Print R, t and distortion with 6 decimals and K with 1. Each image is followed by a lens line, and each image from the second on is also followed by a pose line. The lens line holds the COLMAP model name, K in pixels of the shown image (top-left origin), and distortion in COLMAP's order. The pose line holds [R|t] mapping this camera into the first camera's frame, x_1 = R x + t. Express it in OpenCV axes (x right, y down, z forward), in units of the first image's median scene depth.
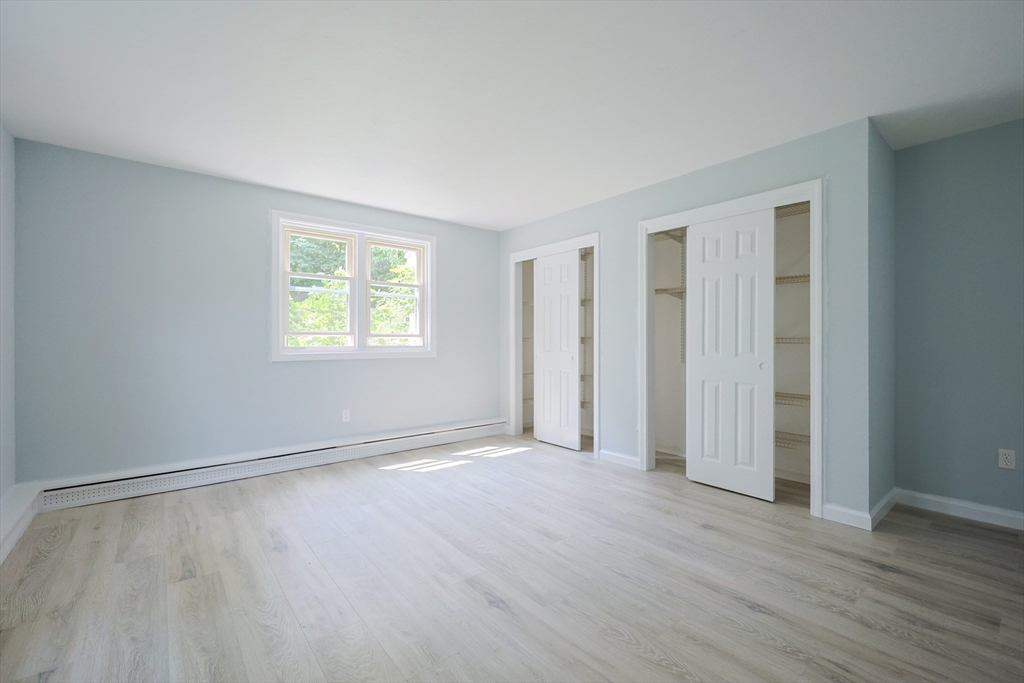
lens RADIAL K [[439.1, 0, 510.0], [0, 439.1, 343.0], [0, 0, 1]] dist [0.000553, 0.000008]
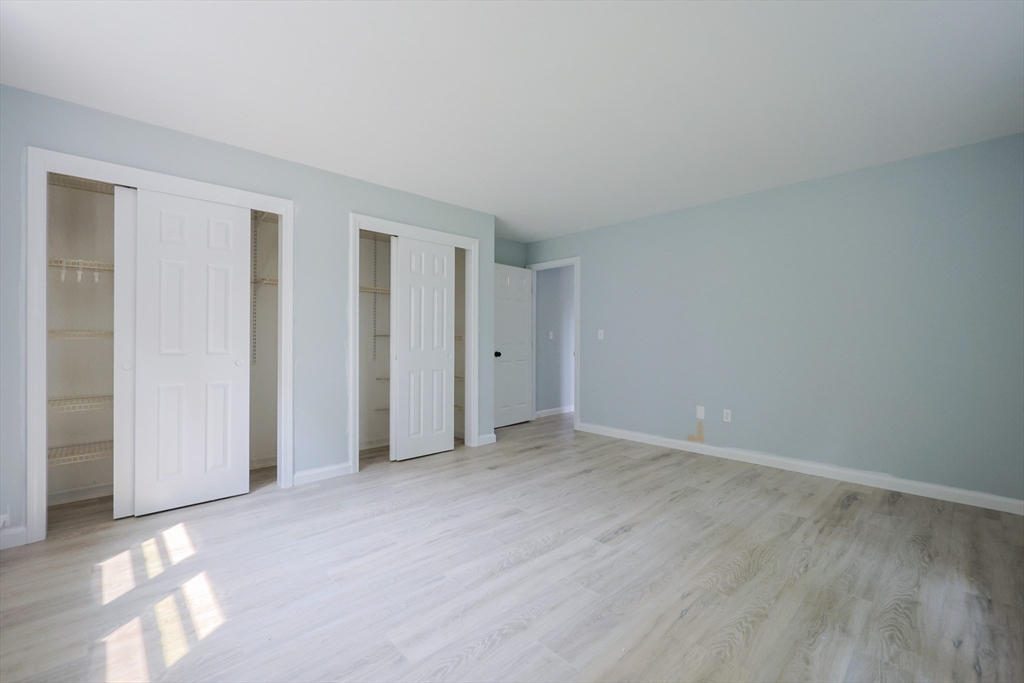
lens RADIAL K [[439.1, 0, 510.0], [0, 439.1, 343.0], [0, 0, 1]] dist [0.000553, 0.000008]
pose [[-0.089838, -0.005925, 0.995939, -0.824537], [0.004863, 0.999968, 0.006388, 0.000929], [-0.995945, 0.005417, -0.089806, 0.898482]]
